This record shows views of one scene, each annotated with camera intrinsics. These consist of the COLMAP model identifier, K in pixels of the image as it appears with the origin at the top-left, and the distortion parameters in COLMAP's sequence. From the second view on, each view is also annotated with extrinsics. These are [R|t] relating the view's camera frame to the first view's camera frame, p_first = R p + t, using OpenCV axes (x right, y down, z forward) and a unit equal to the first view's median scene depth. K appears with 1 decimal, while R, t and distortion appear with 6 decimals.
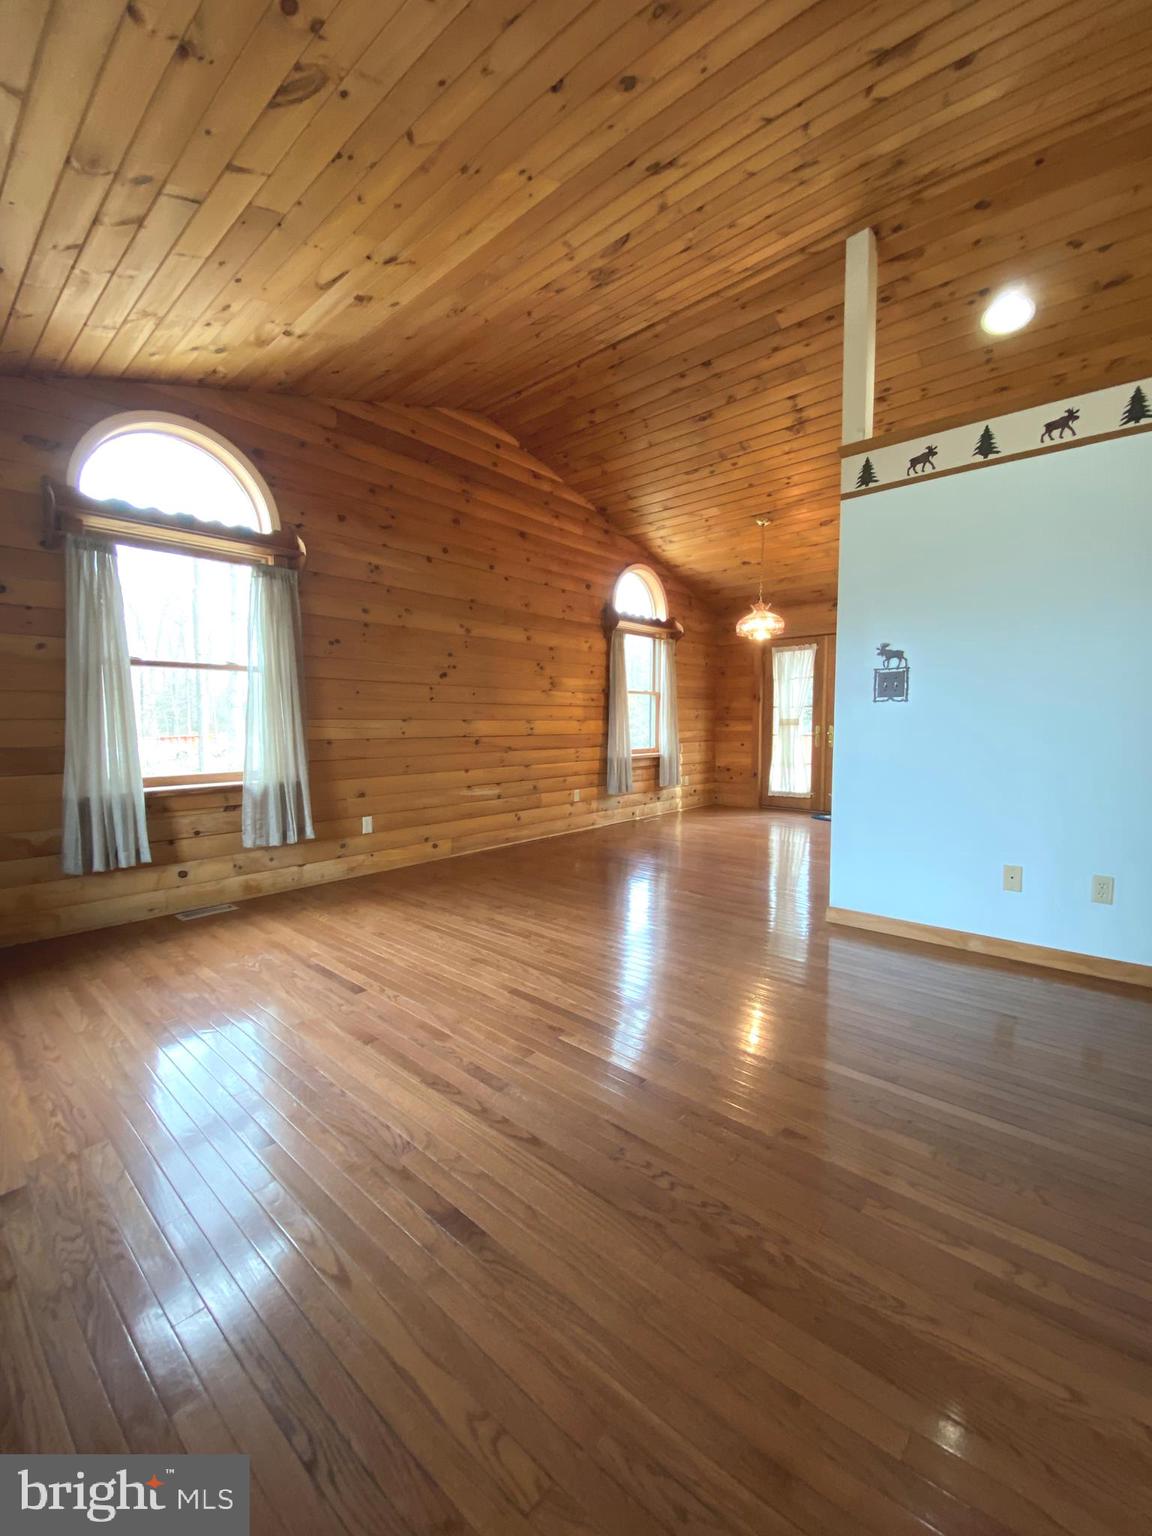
lens RADIAL K [[618.1, 0, 572.9], [0, 618.1, 765.7], [0, 0, 1]] dist [0.013131, -0.016533]
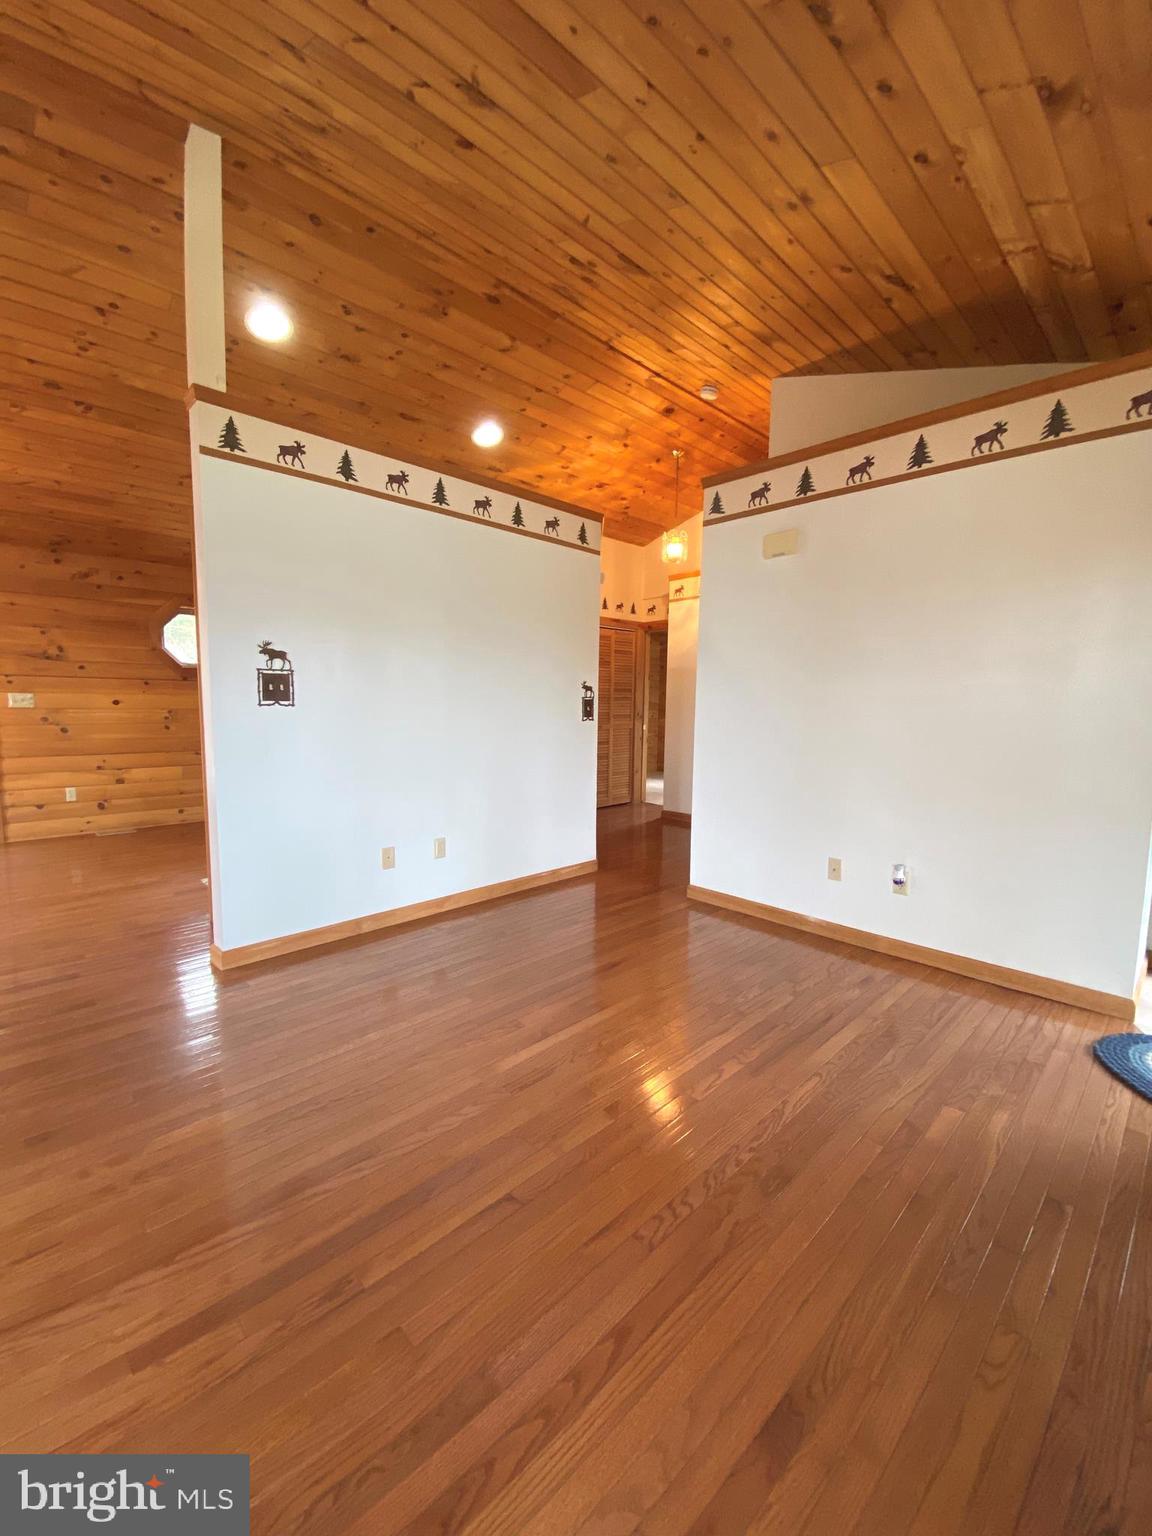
lens RADIAL K [[618.1, 0, 572.9], [0, 618.1, 765.7], [0, 0, 1]] dist [0.013131, -0.016533]
pose [[0.079986, -0.098909, 0.991877, -0.372232], [0.060031, 0.993737, 0.094253, -0.074882], [-0.994987, 0.052005, 0.085423, 0.485348]]
